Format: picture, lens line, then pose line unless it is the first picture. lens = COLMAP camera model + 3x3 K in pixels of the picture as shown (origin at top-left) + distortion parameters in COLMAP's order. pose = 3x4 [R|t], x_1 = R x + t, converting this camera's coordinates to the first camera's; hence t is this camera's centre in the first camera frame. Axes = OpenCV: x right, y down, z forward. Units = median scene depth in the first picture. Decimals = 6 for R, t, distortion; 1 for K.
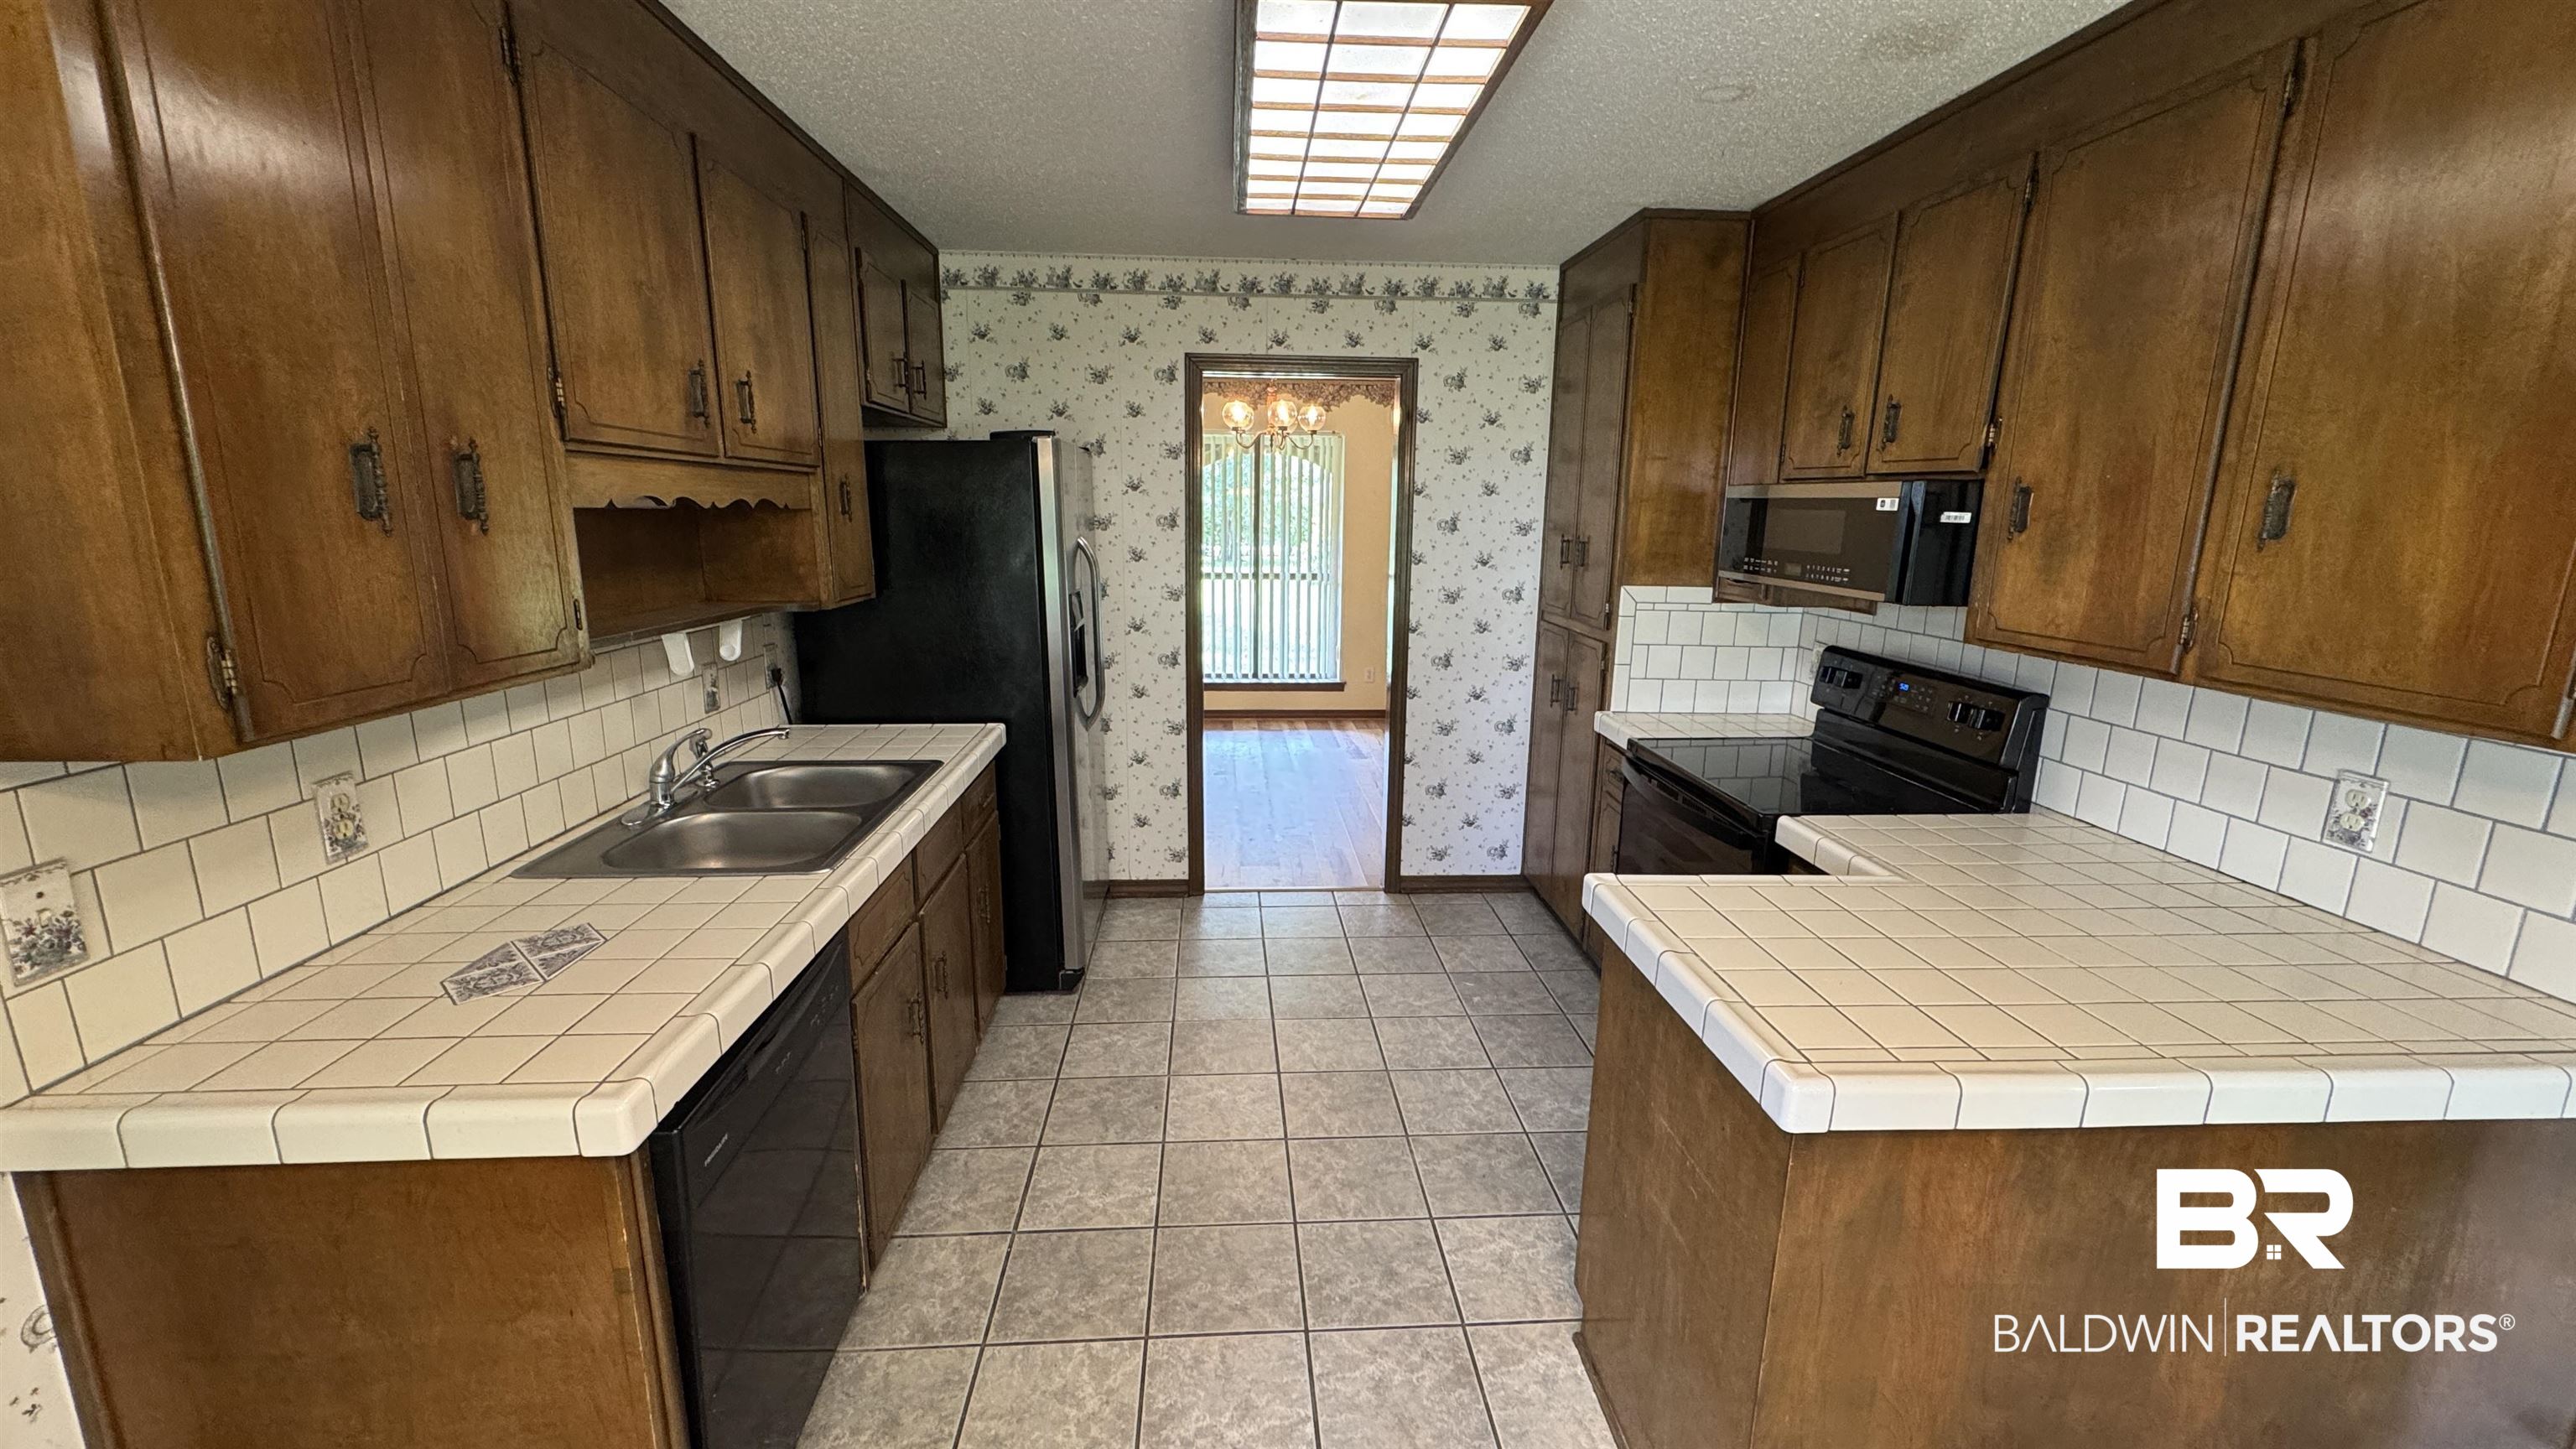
lens RADIAL K [[1028.6, 0, 1288.5], [0, 1028.6, 727.5], [0, 0, 1]] dist [-0.002115, -0.000059]
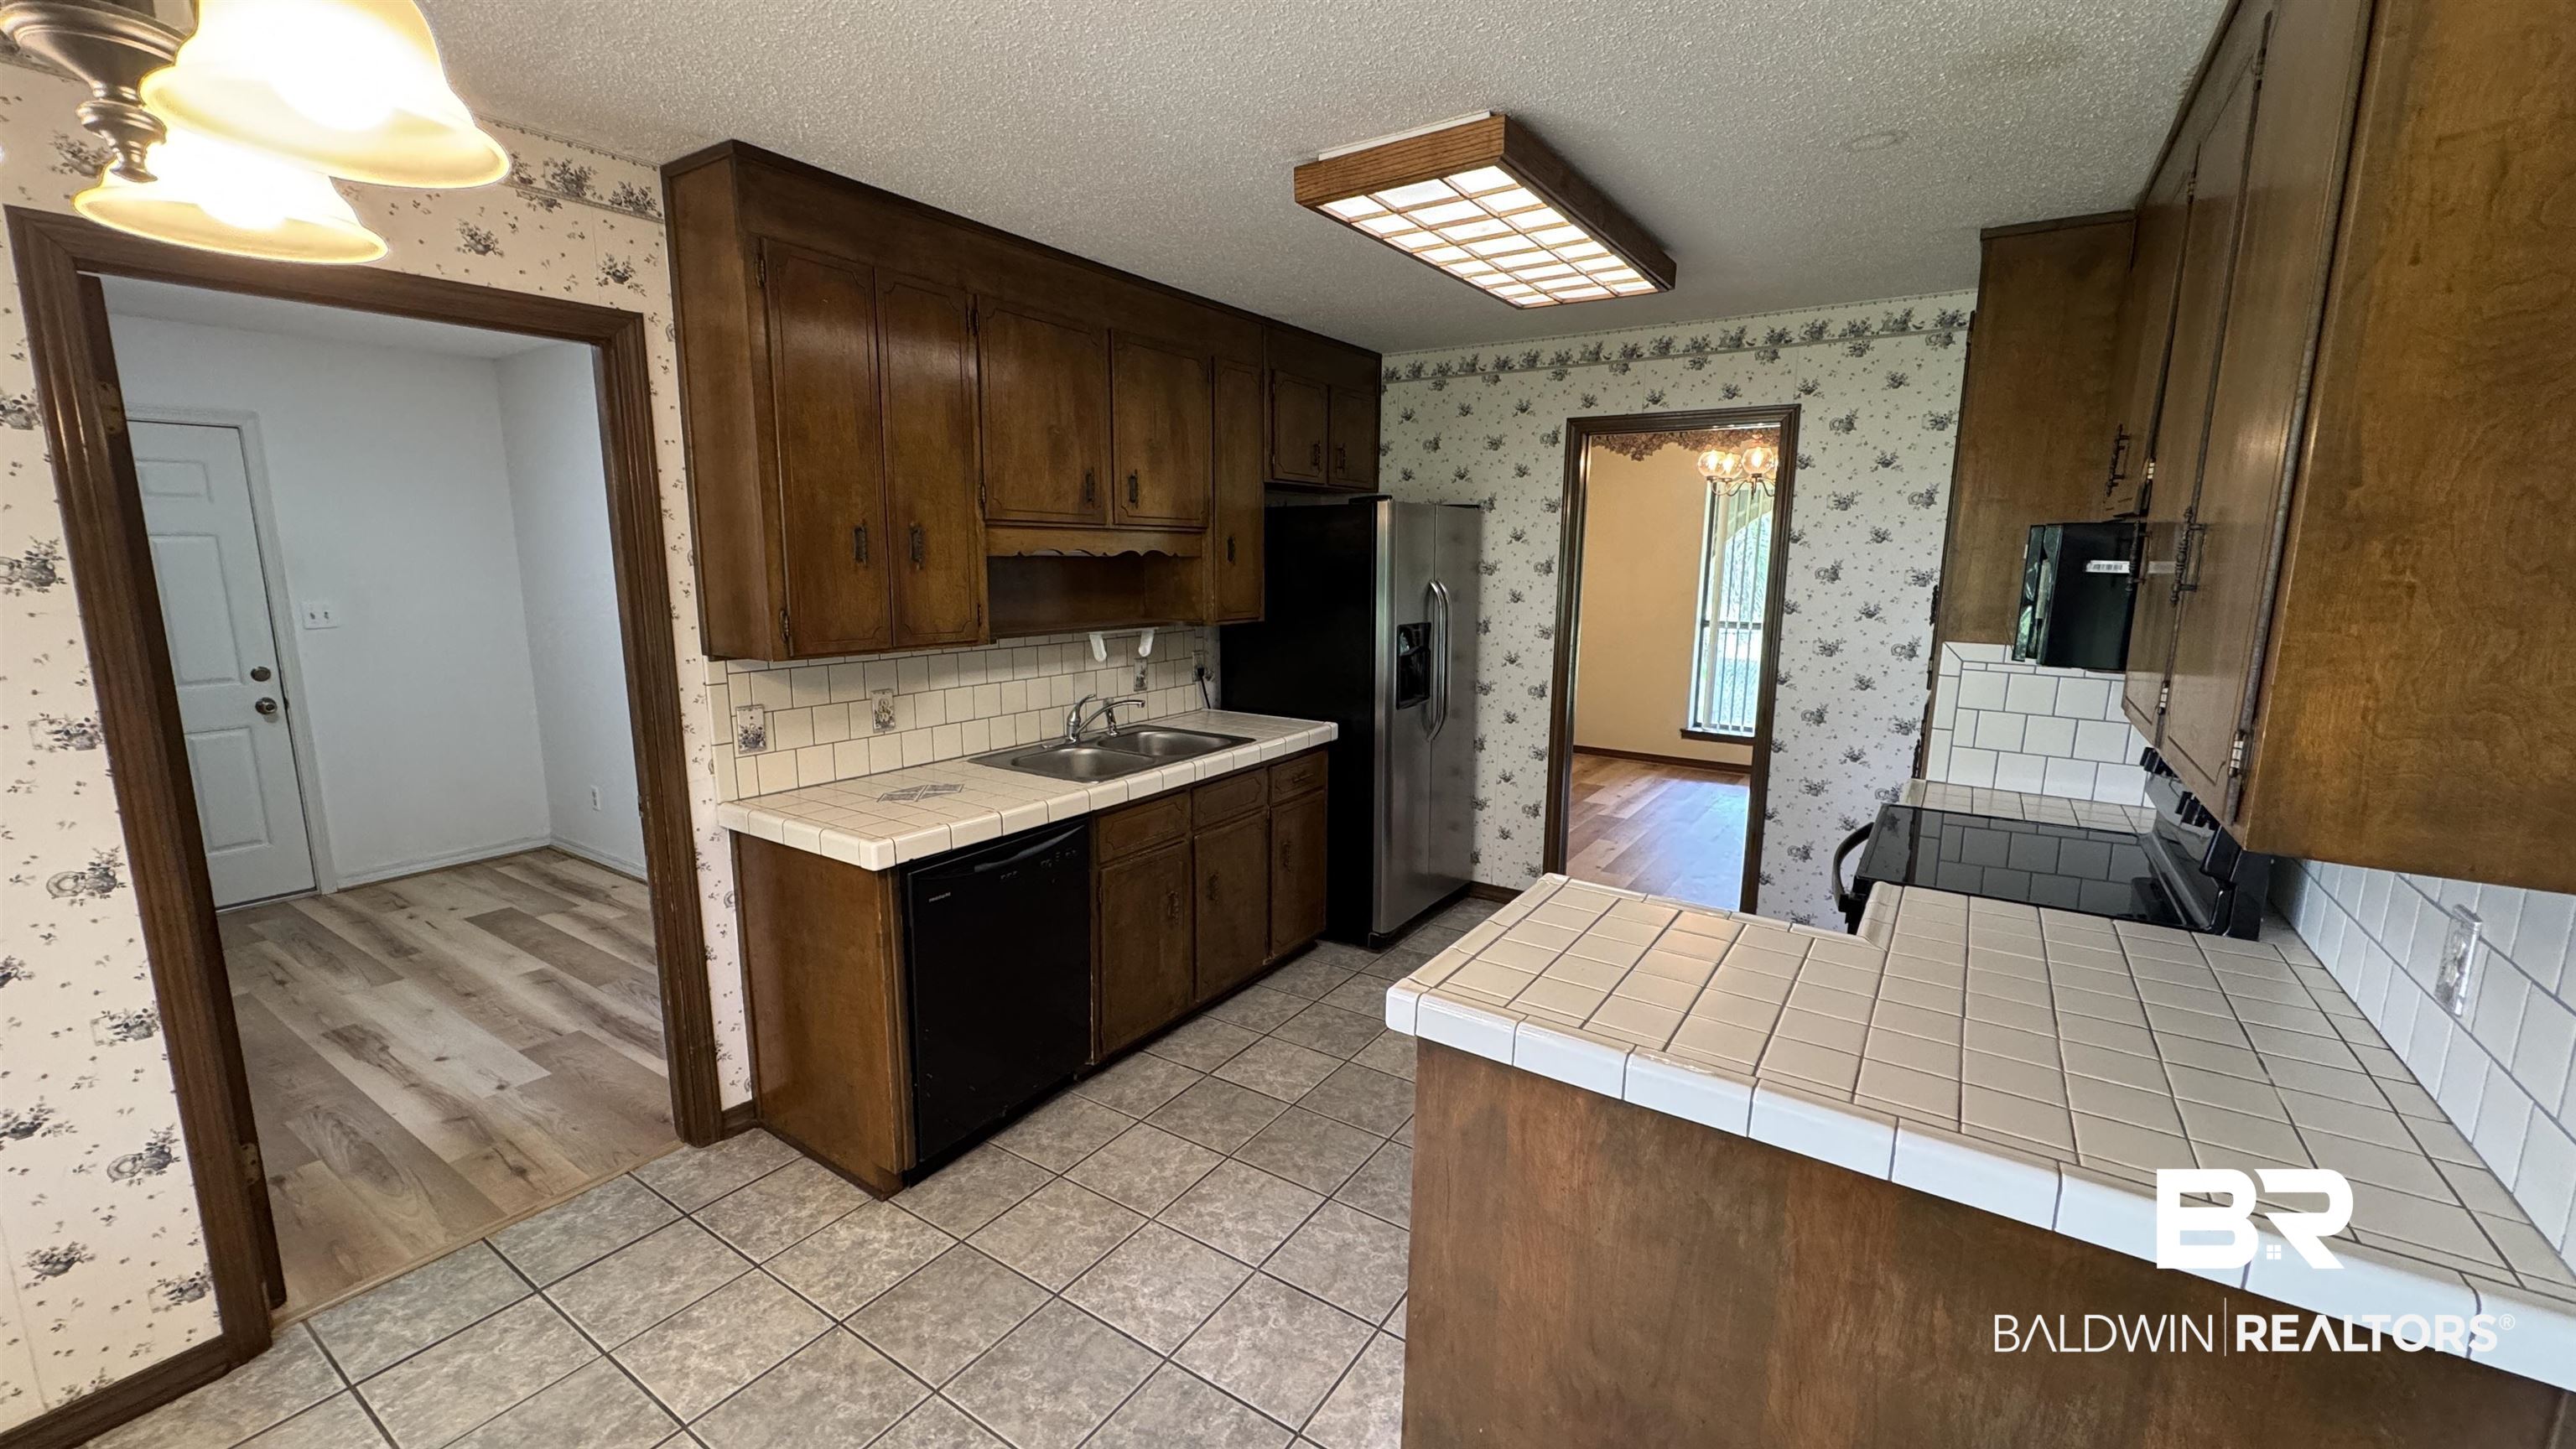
lens RADIAL K [[1028.6, 0, 1281.1], [0, 1028.6, 727.7], [0, 0, 1]] dist [-0.002115, -0.000059]
pose [[0.793019, 0.100082, -0.600920, 0.492023], [-0.126592, 0.991953, -0.001853, 0.014565], [0.595899, 0.077541, 0.799307, -0.071174]]
